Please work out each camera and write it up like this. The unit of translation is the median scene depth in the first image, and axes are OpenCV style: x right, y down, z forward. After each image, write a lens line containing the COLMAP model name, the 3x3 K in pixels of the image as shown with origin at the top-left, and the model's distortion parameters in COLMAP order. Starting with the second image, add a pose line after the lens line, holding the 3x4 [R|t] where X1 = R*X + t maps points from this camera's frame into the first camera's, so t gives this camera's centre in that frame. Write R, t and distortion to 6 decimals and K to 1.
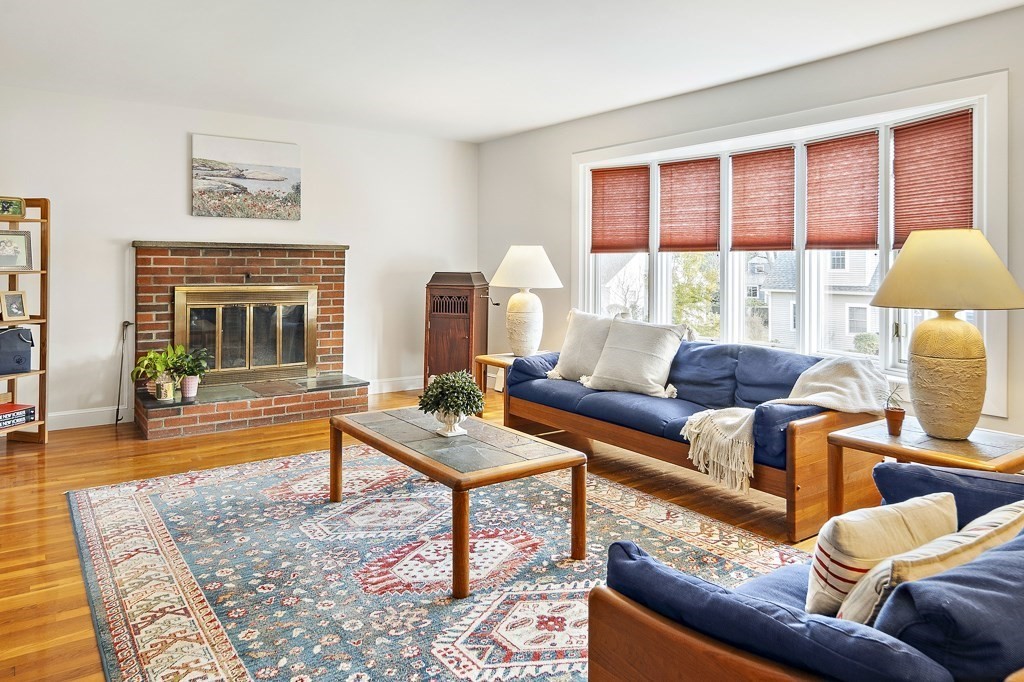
lens RADIAL K [[695.3, 0, 521.5], [0, 695.3, 298.6], [0, 0, 1]] dist [0.007908, -0.003650]
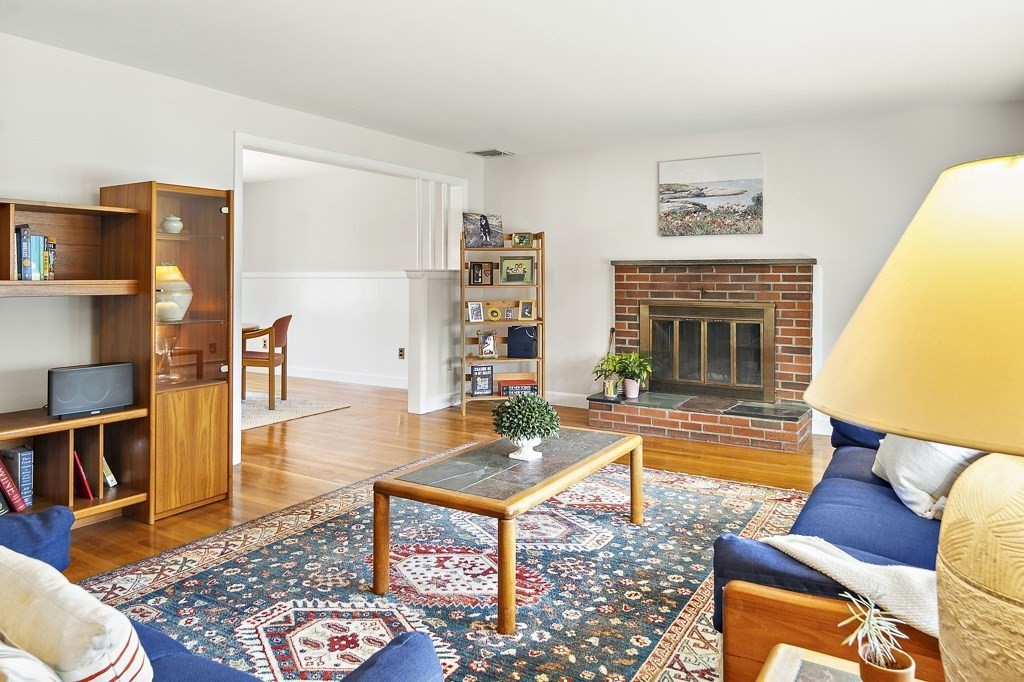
lens RADIAL K [[695.3, 0, 510.9], [0, 695.3, 291.7], [0, 0, 1]] dist [0.007908, -0.003650]
pose [[0.382707, 0.013540, -0.923770, 0.522140], [-0.046765, 0.998895, -0.004732, -0.017049], [0.922685, 0.045011, 0.382918, 0.414684]]
